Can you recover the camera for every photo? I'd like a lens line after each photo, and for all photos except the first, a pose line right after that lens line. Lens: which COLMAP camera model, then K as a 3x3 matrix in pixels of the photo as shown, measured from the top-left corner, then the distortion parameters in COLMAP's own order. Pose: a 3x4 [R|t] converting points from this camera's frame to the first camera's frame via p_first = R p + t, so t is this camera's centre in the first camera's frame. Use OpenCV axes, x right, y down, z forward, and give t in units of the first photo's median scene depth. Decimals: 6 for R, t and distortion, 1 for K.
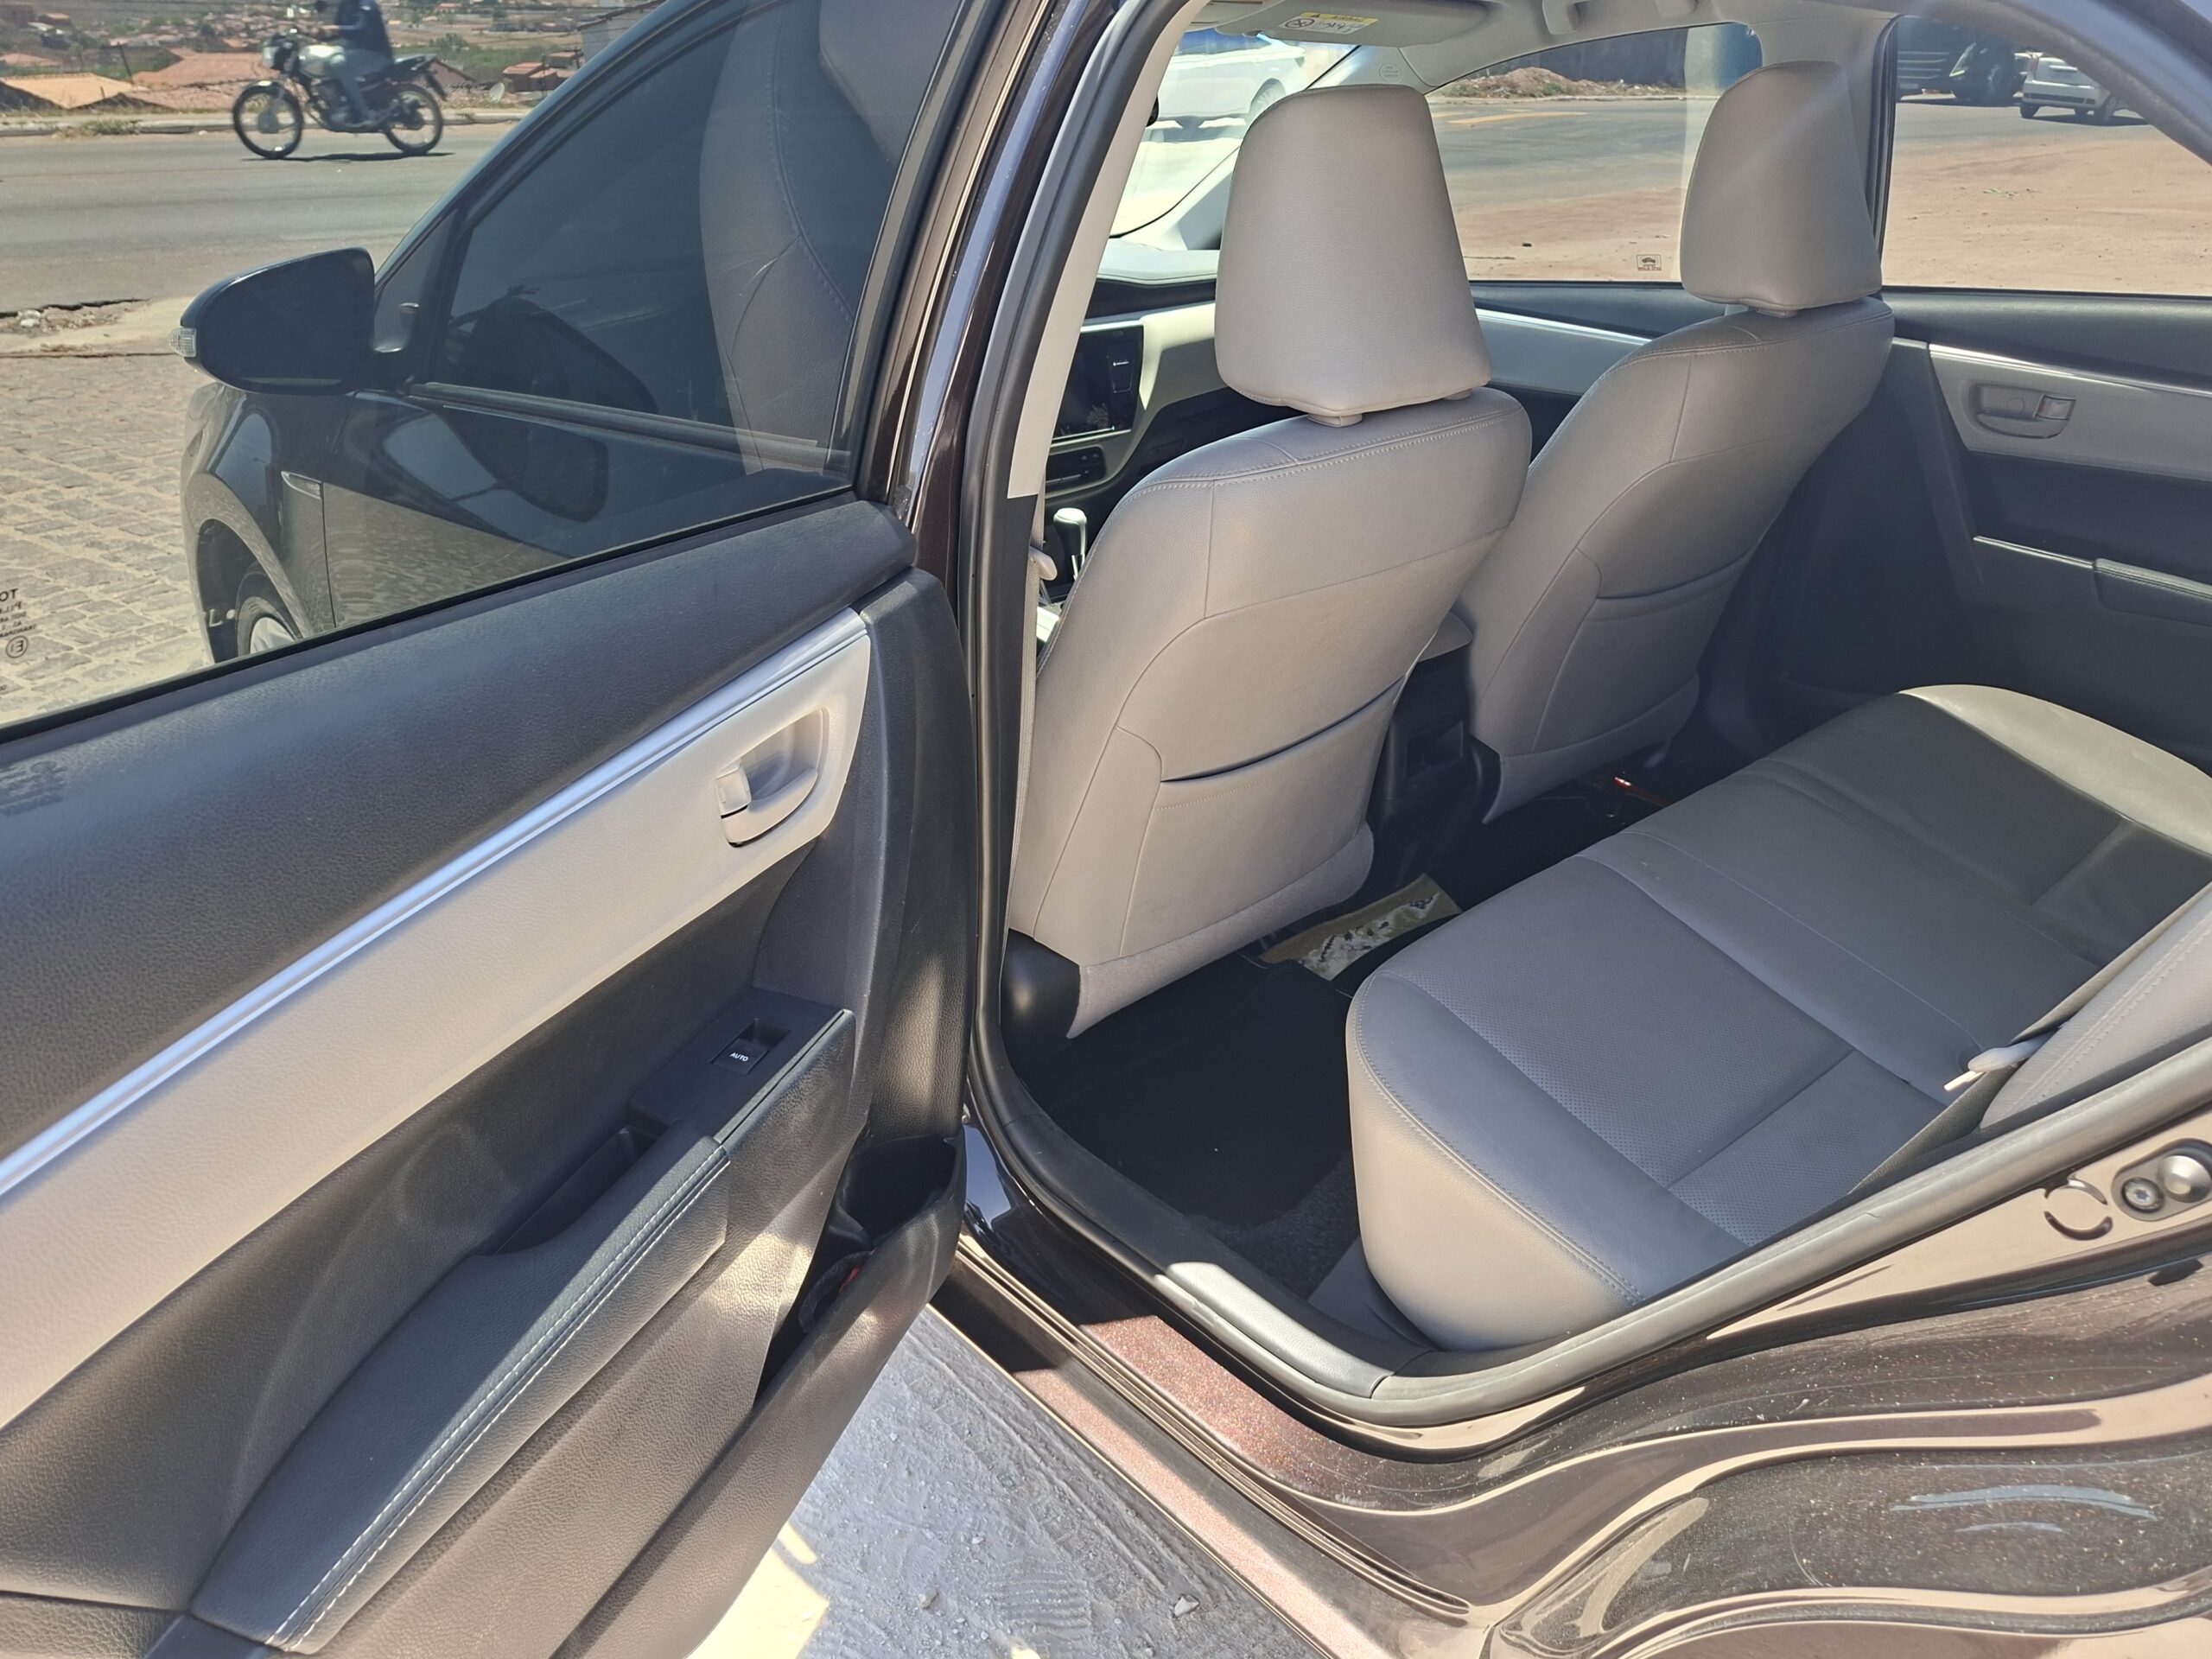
lens RADIAL K [[1536.6, 0, 1115.9], [0, 1536.6, 852.2], [0, 0, 1]] dist [0.064097, -0.059526]
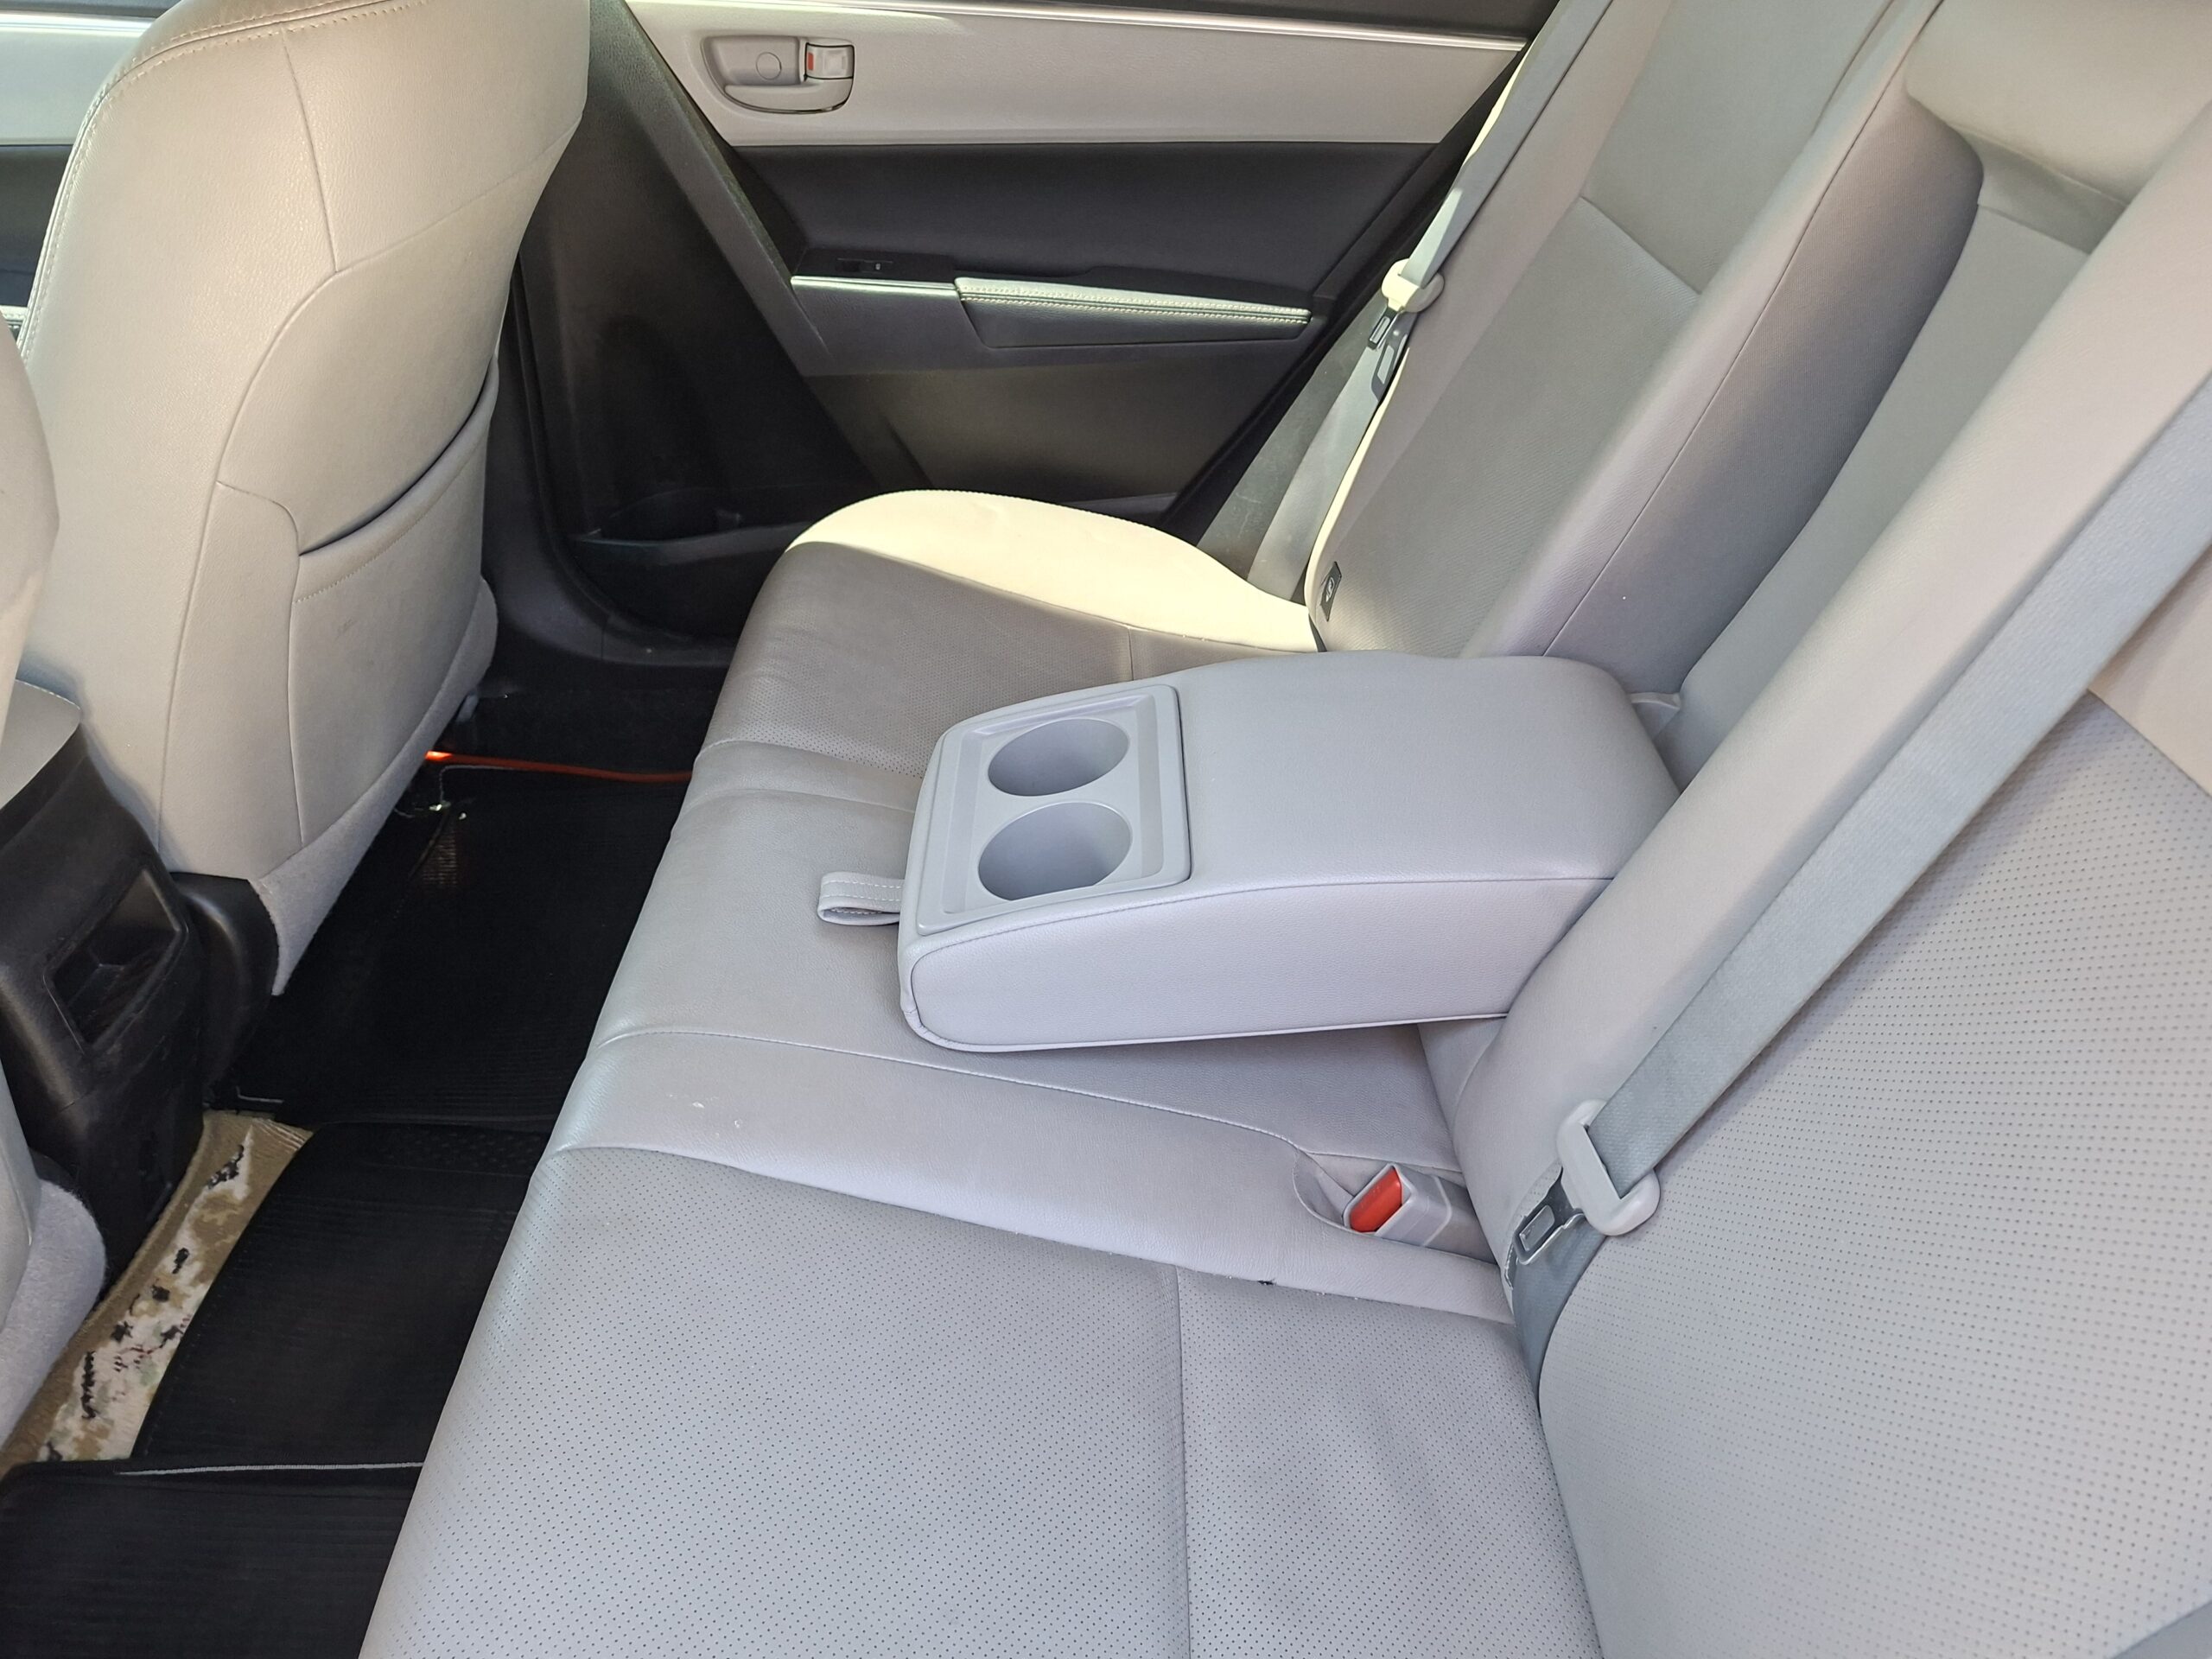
lens RADIAL K [[1536.6, 0, 1086.1], [0, 1536.6, 842.6], [0, 0, 1]] dist [0.064097, -0.059526]
pose [[0.663215, -0.432590, 0.610746, 0.120075], [0.324947, 0.901546, 0.285699, -0.132883], [-0.674207, 0.008980, 0.738488, 0.421843]]
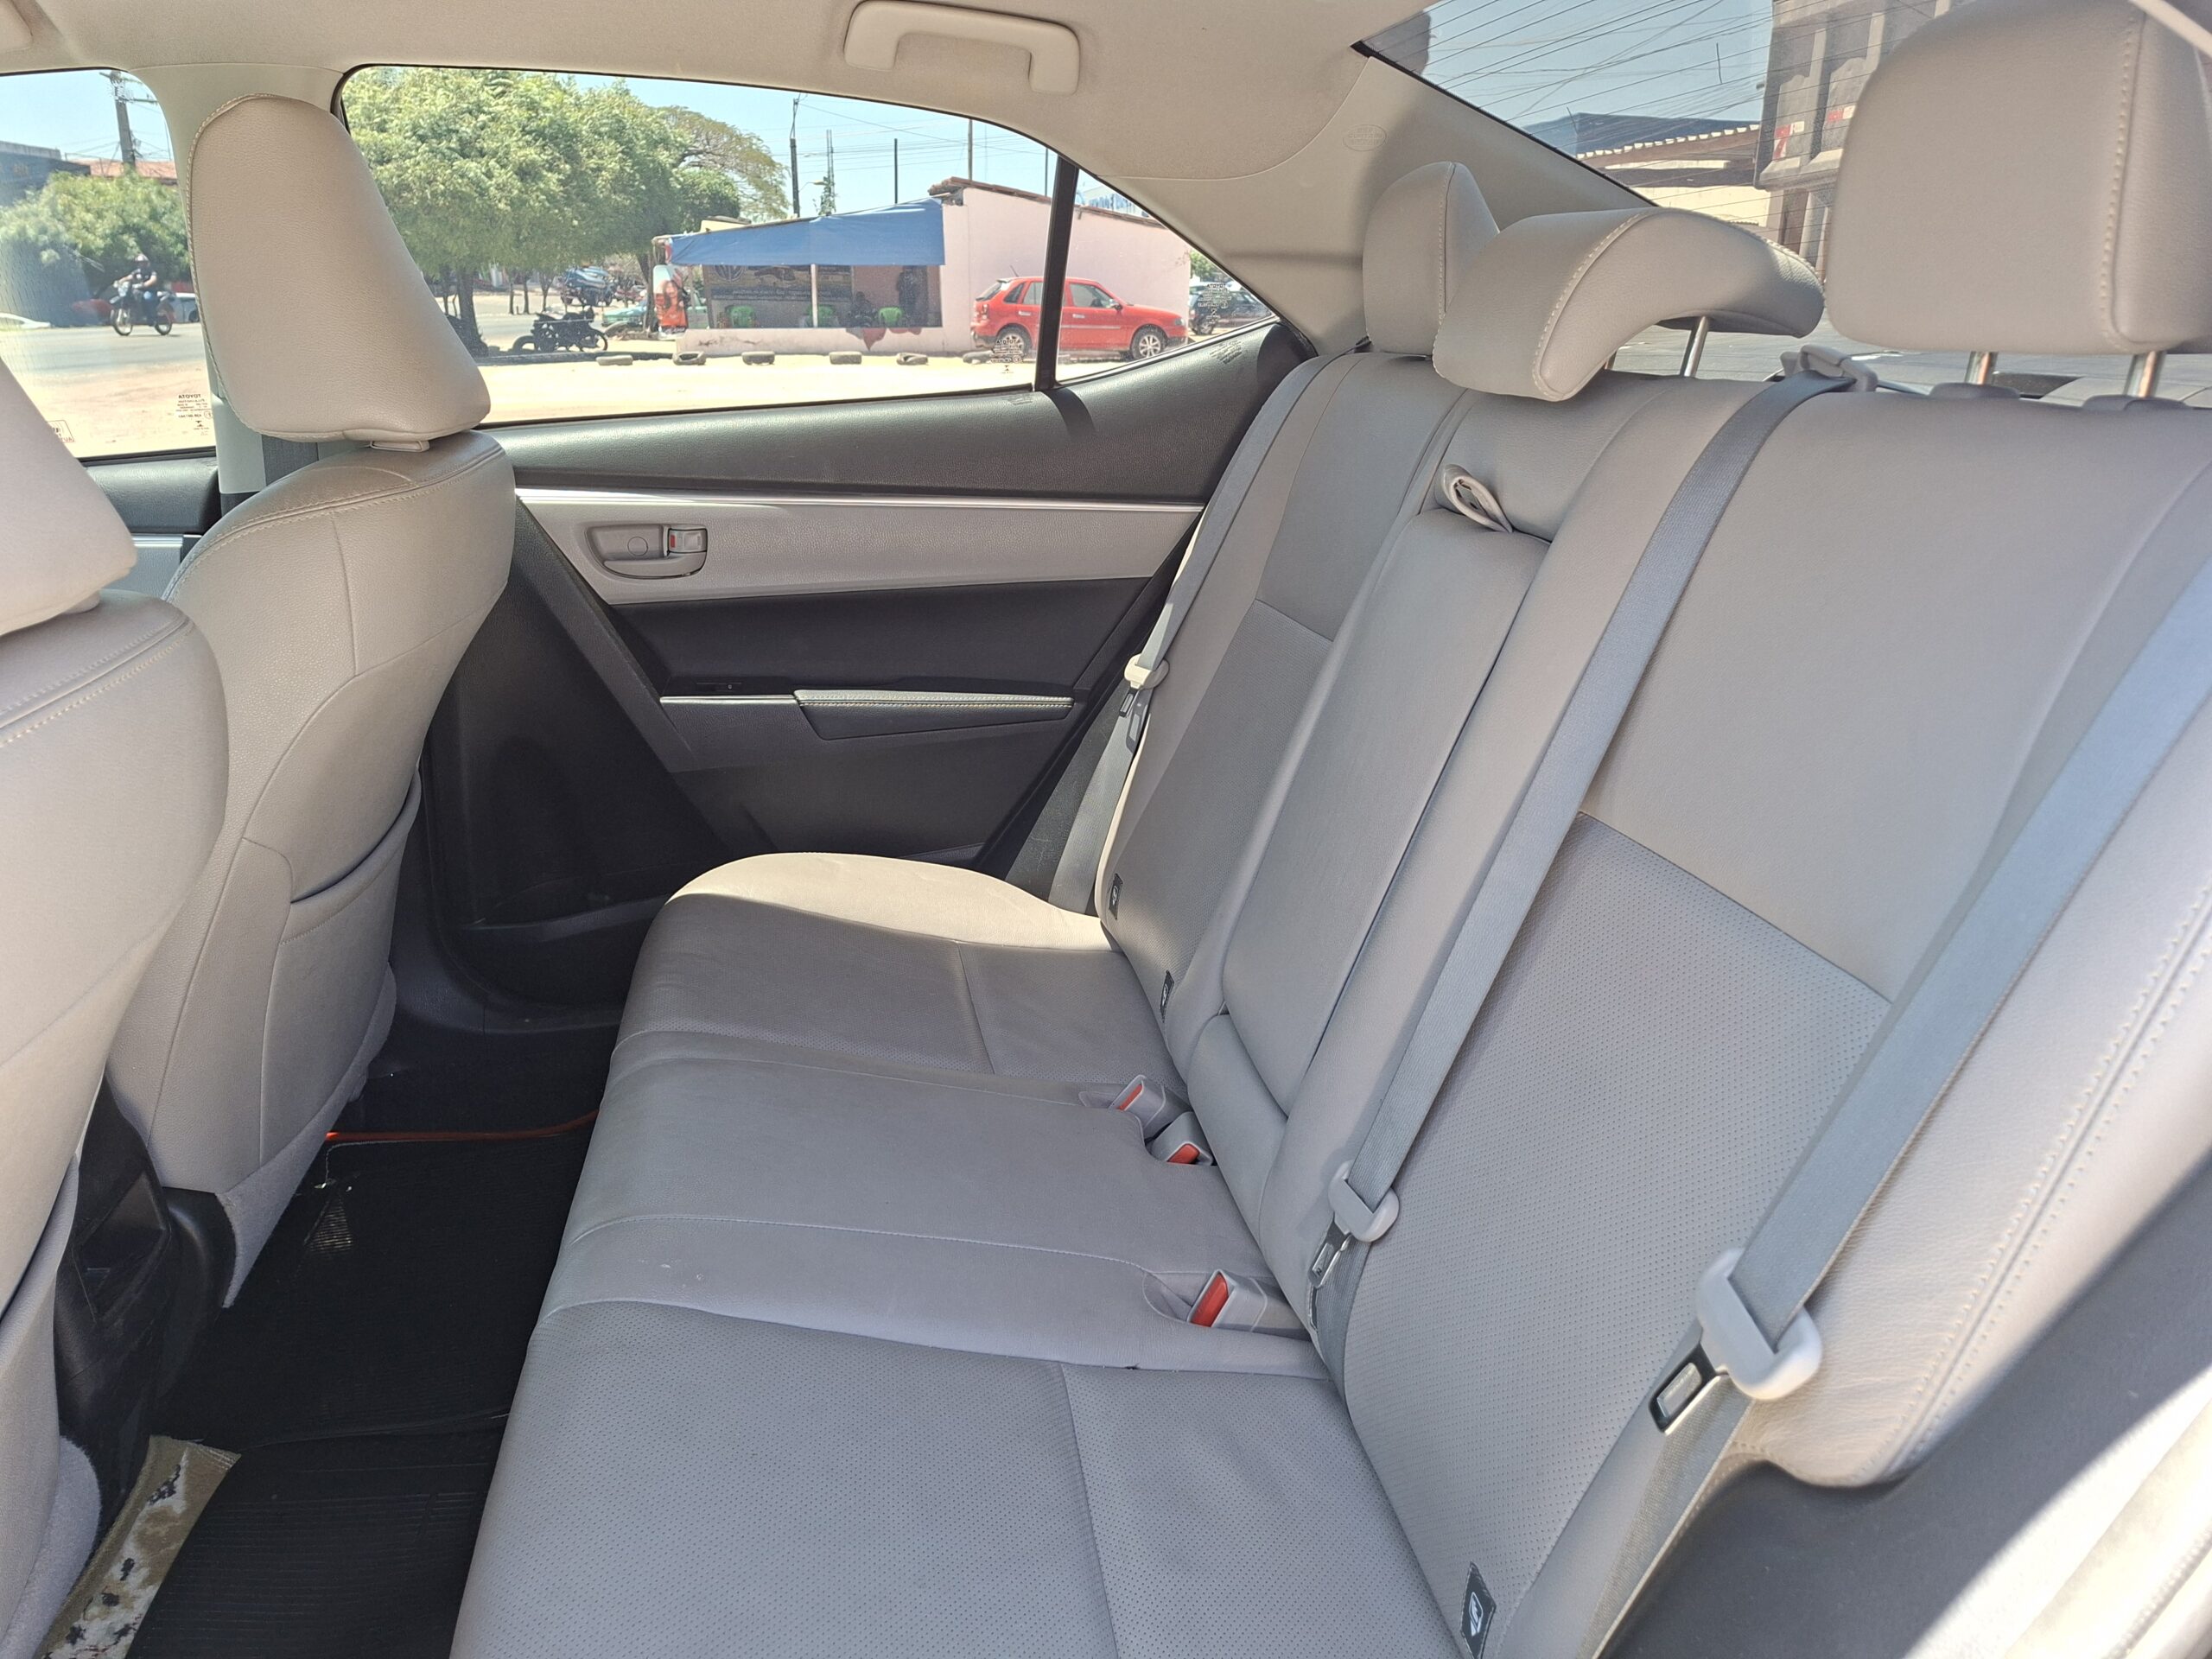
lens RADIAL K [[1536.6, 0, 1089.9], [0, 1536.6, 846.5], [0, 0, 1]] dist [0.064097, -0.059526]
pose [[0.529671, -0.285759, 0.798618, -0.015539], [0.390431, 0.918003, 0.069531, -0.096343], [-0.753002, 0.274976, 0.597809, 0.349000]]
